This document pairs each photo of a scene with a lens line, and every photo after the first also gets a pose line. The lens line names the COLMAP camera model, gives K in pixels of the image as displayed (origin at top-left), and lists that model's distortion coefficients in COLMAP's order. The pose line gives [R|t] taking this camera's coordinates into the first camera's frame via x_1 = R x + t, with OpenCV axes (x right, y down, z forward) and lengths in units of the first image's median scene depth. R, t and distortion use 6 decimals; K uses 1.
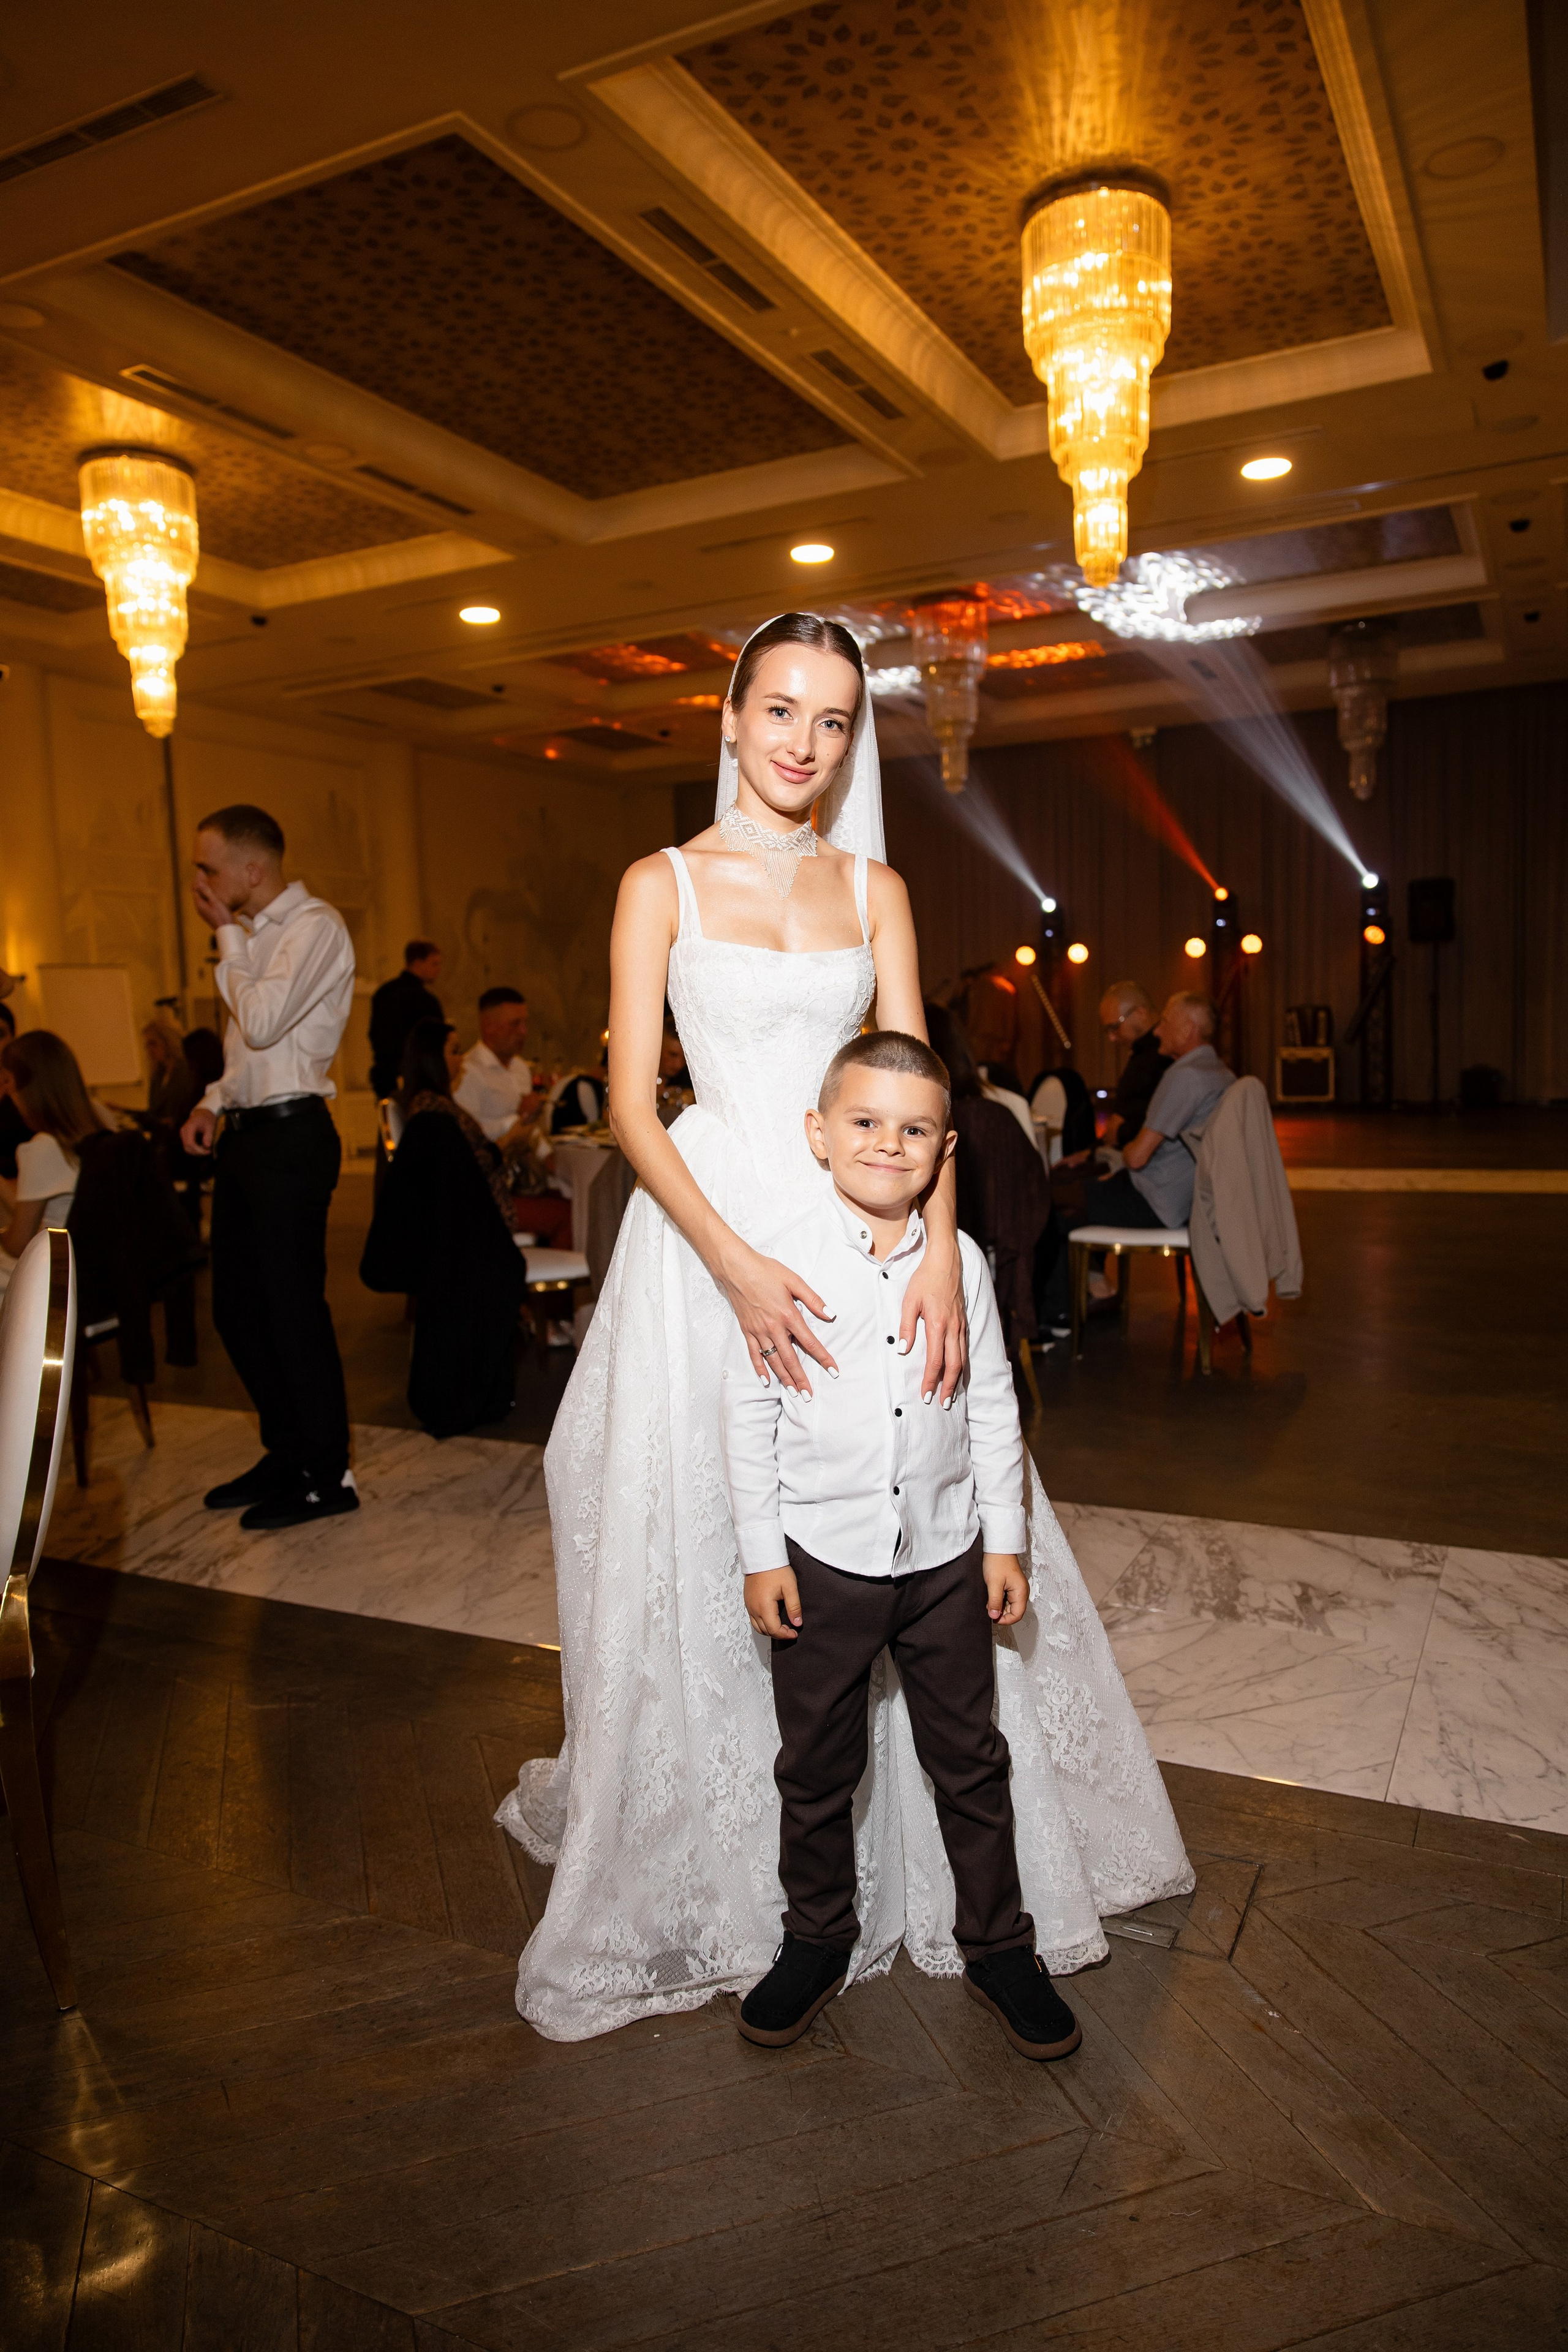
lens RADIAL K [[1560.7, 0, 812.7], [0, 1560.7, 1180.3], [0, 0, 1]] dist [0.004762, -0.000594]
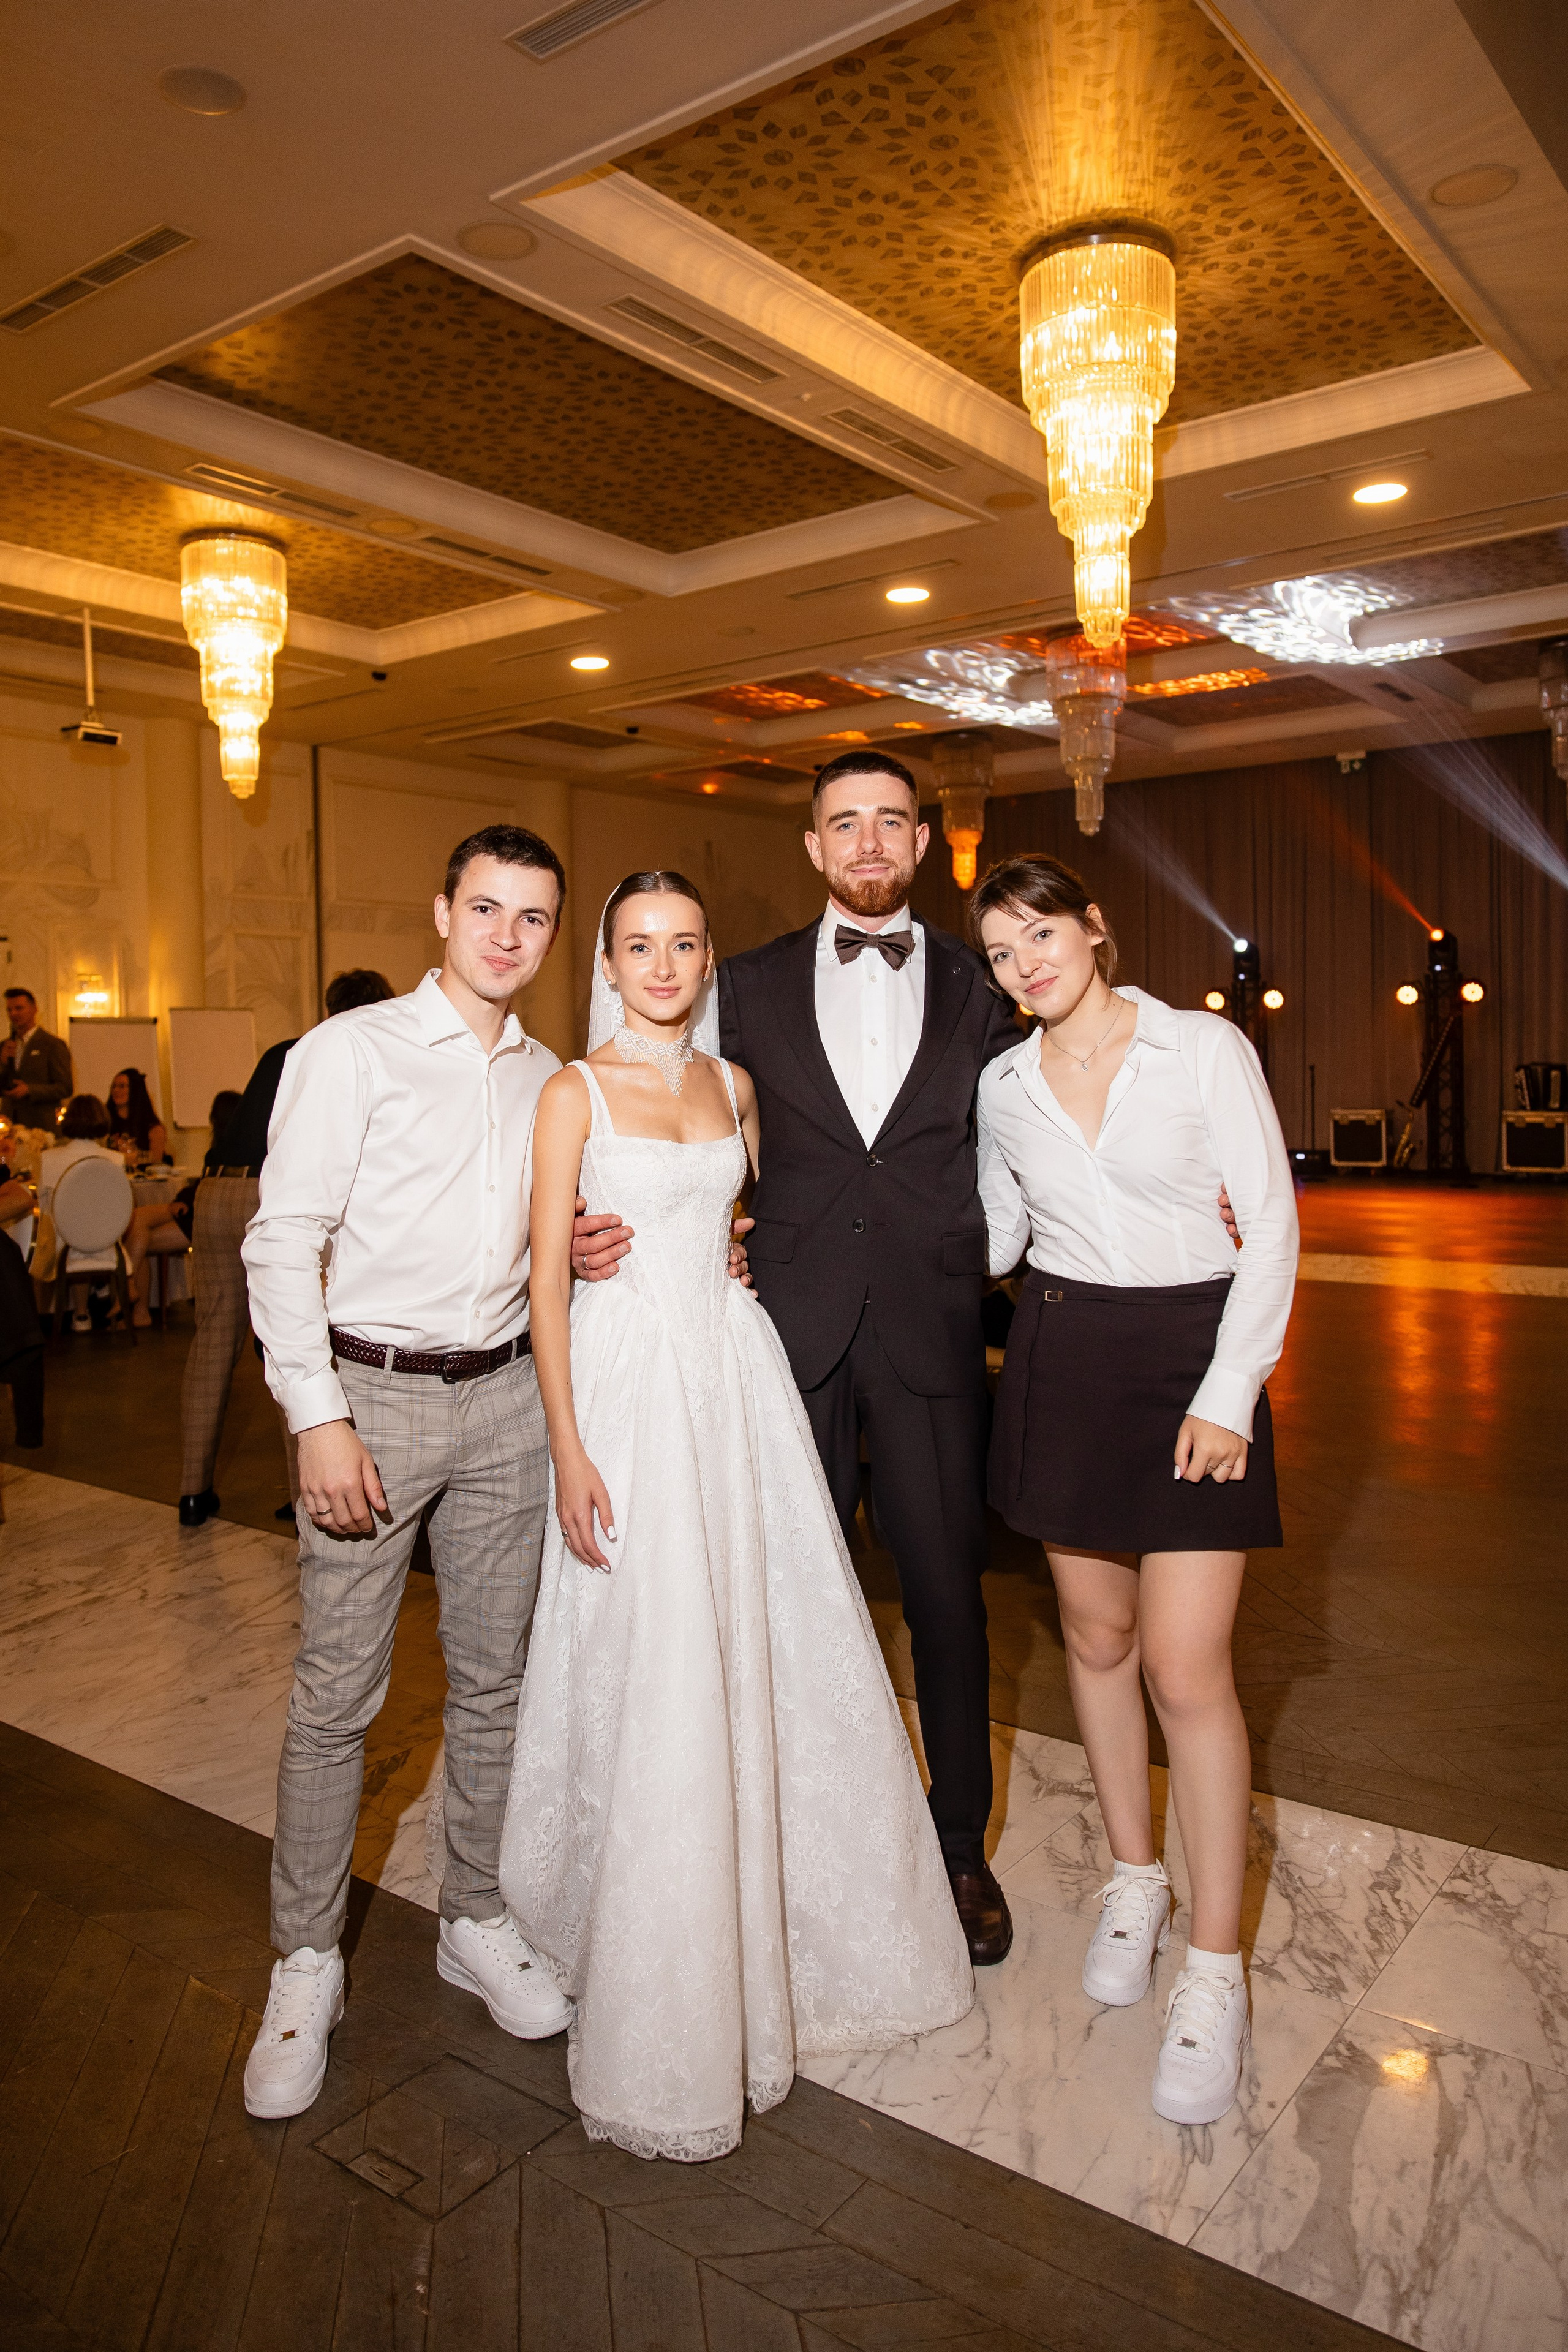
lens RADIAL K [[1681.8, 0, 735.6], [0, 1681.8, 1094.9], [0, 0, 1]] dist [-0.001350, 0.003398]
pose [[0.980610, 0.020860, -0.194857, 0.165743], [-0.035359, 0.996833, -0.071232, -0.031401], [0.192754, 0.076741, 0.978242, -0.005801]]
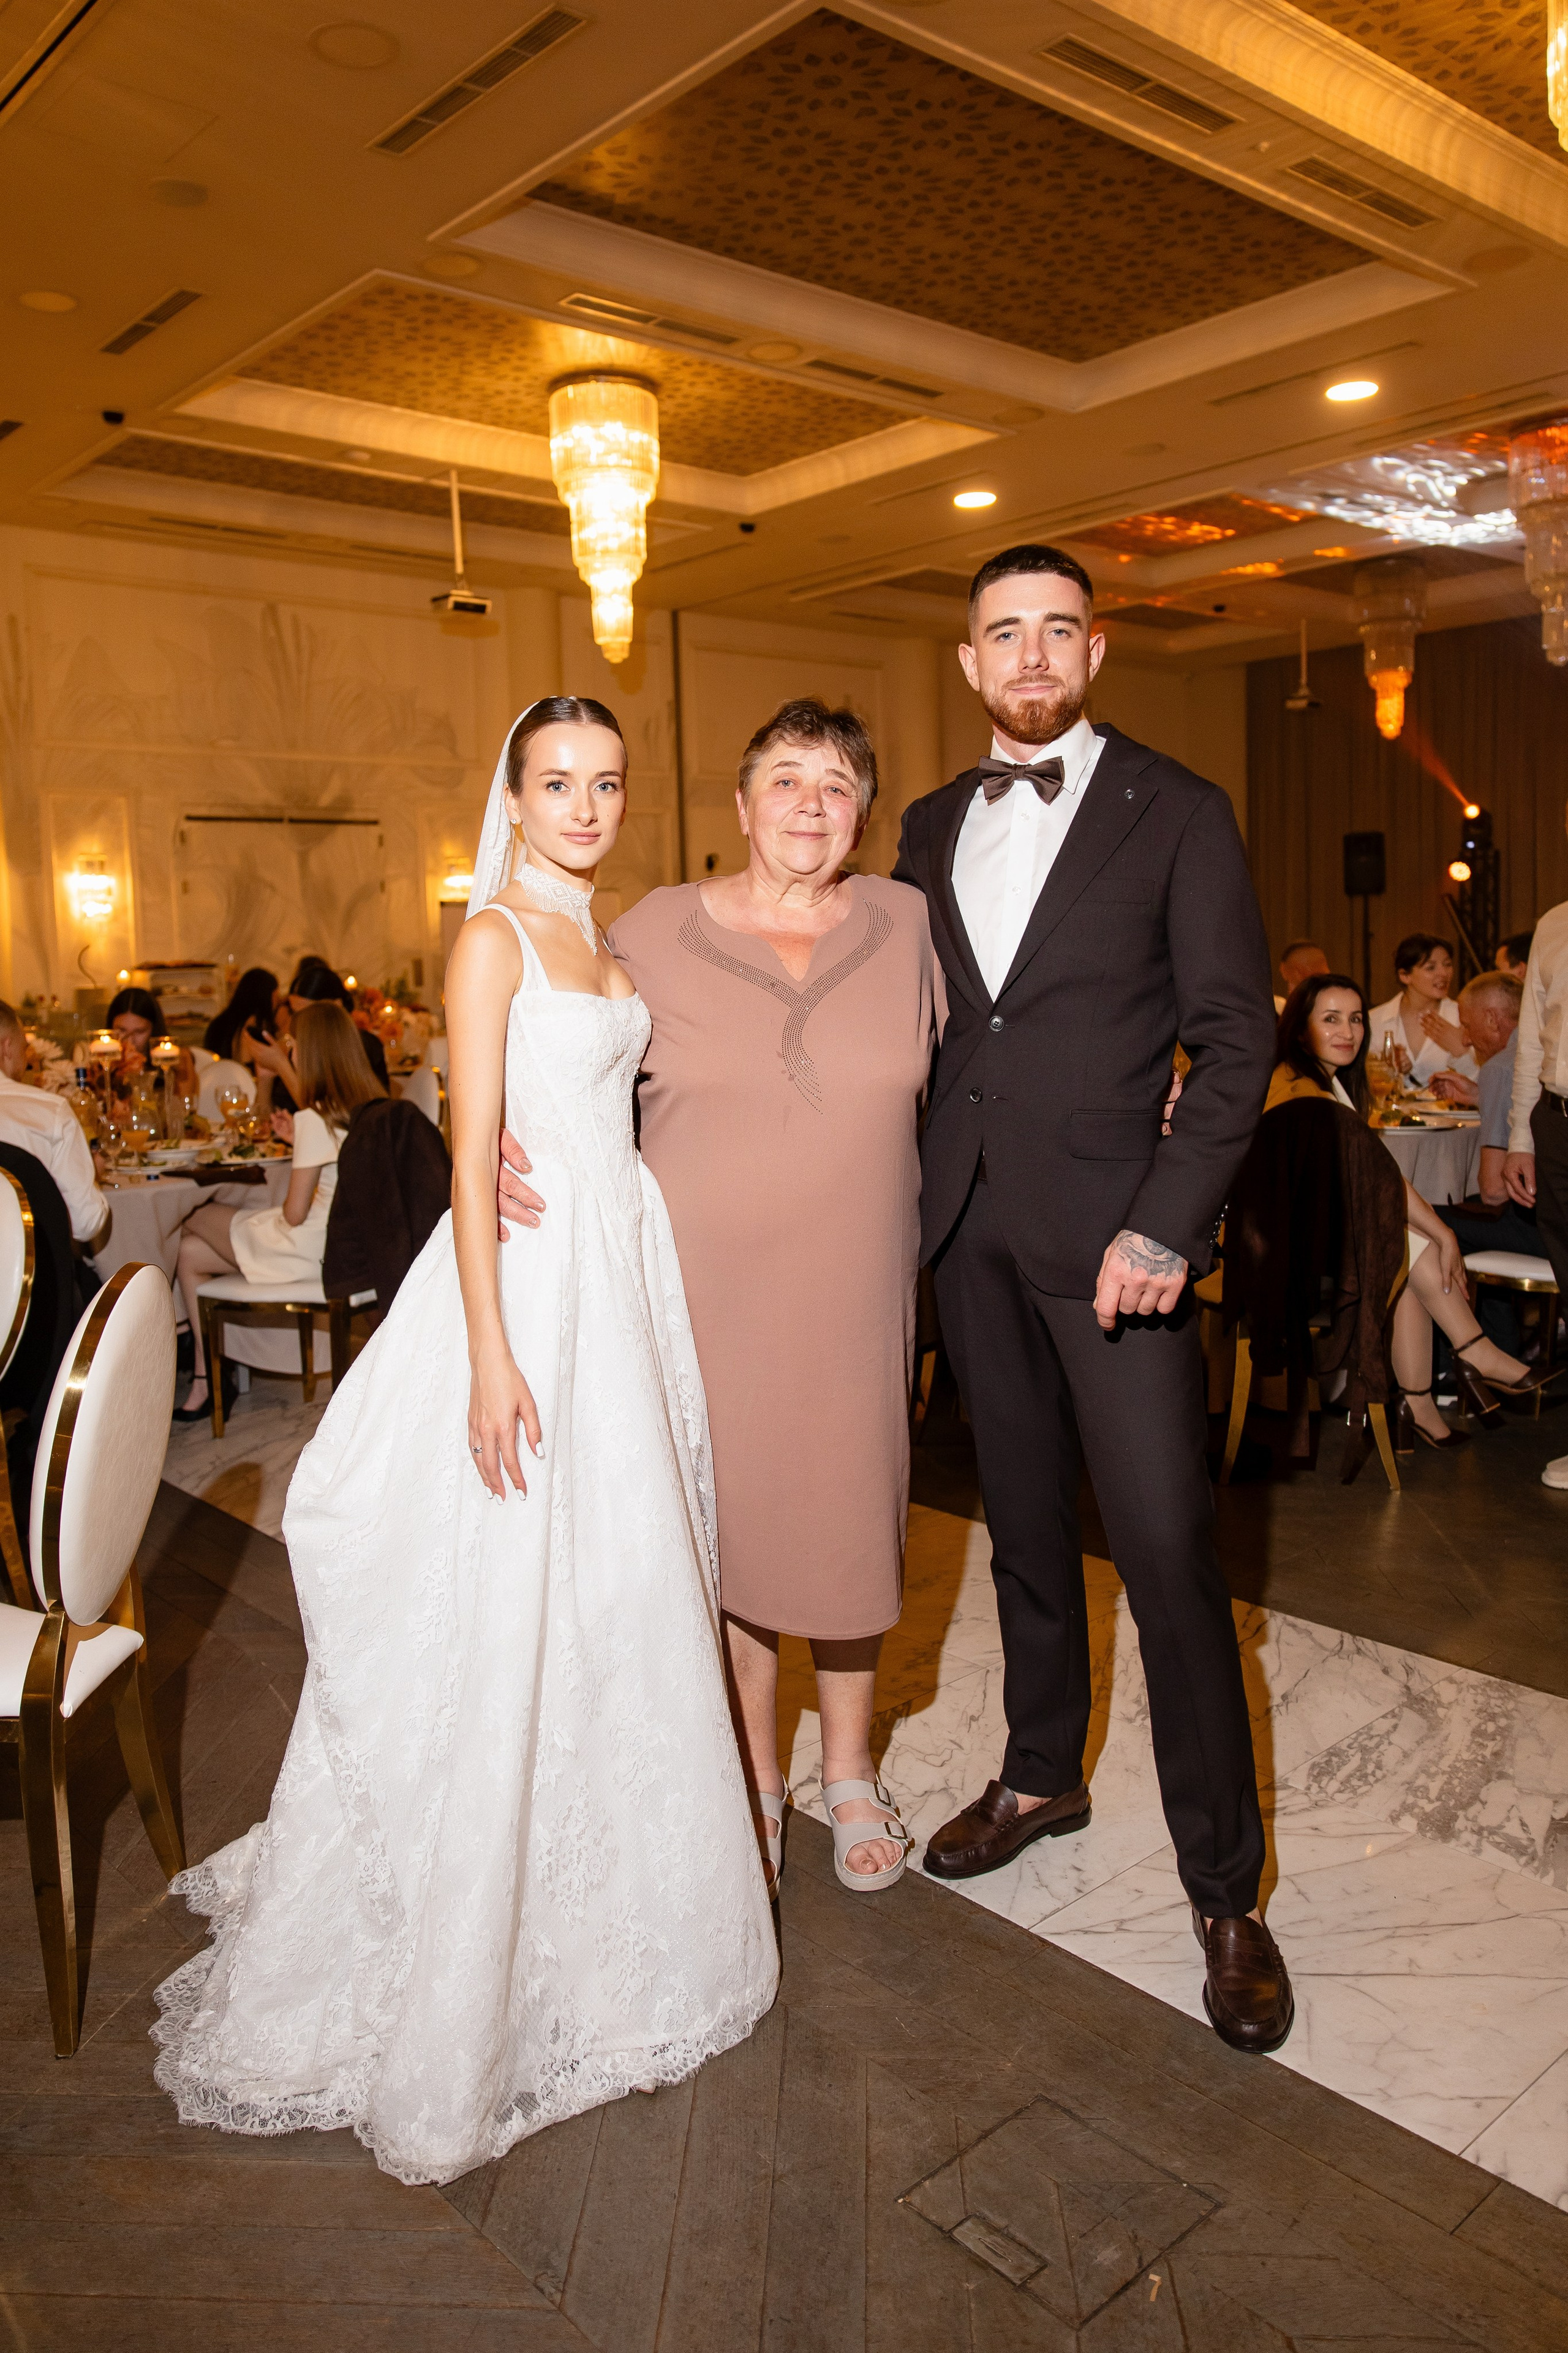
lens RADIAL K [[1756.1, 0, 740.1], [0, 1756.1, 1091.4], [0, 0, 1]] dist [0.001037, 0.004683]
pose [[0.923498, 0.034830, -0.382019, 0.110754], [-0.038329, 0.999264, -0.001550, -0.026246], [0.381684, 0.016074, 0.924153, 0.033576]]
